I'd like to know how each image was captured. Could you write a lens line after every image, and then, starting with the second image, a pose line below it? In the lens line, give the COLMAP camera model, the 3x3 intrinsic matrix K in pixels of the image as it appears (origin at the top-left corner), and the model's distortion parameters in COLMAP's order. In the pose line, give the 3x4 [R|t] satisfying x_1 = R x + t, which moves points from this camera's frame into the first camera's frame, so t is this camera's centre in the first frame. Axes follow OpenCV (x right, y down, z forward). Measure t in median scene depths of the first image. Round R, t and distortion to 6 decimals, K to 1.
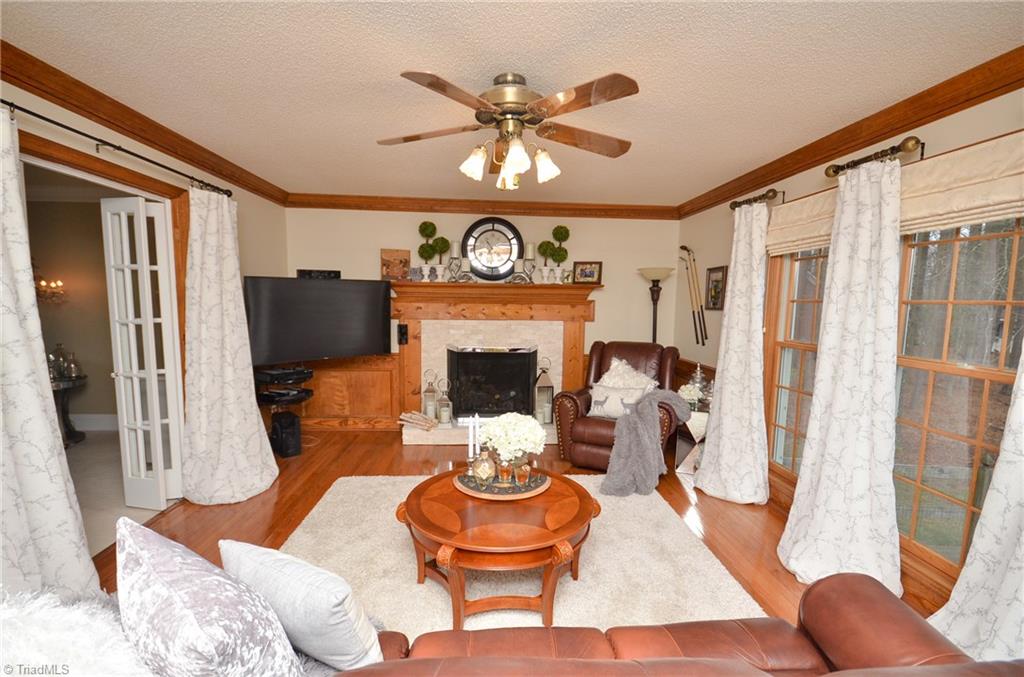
lens RADIAL K [[450.4, 0, 514.2], [0, 450.4, 348.1], [0, 0, 1]] dist [-0.001938, -0.000332]
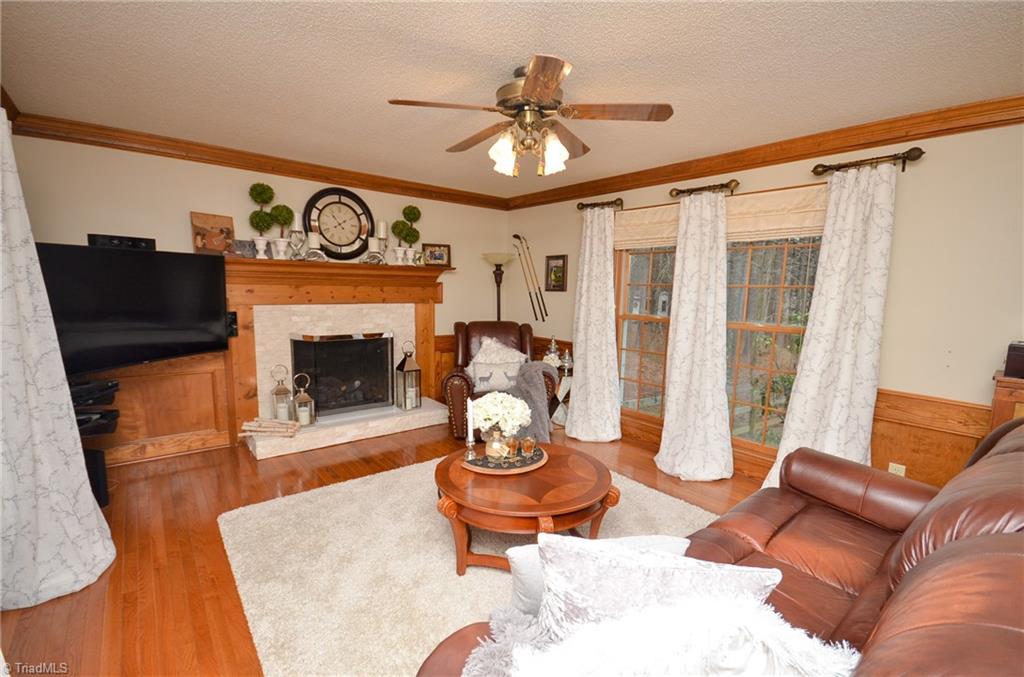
lens RADIAL K [[450.7, 0, 515.4], [0, 450.7, 345.8], [0, 0, 1]] dist [0.018231, -0.015410]
pose [[0.817133, -0.074725, 0.571585, -0.301570], [0.053427, 0.997112, 0.053977, -0.009369], [-0.573967, -0.013568, 0.818766, 0.064649]]
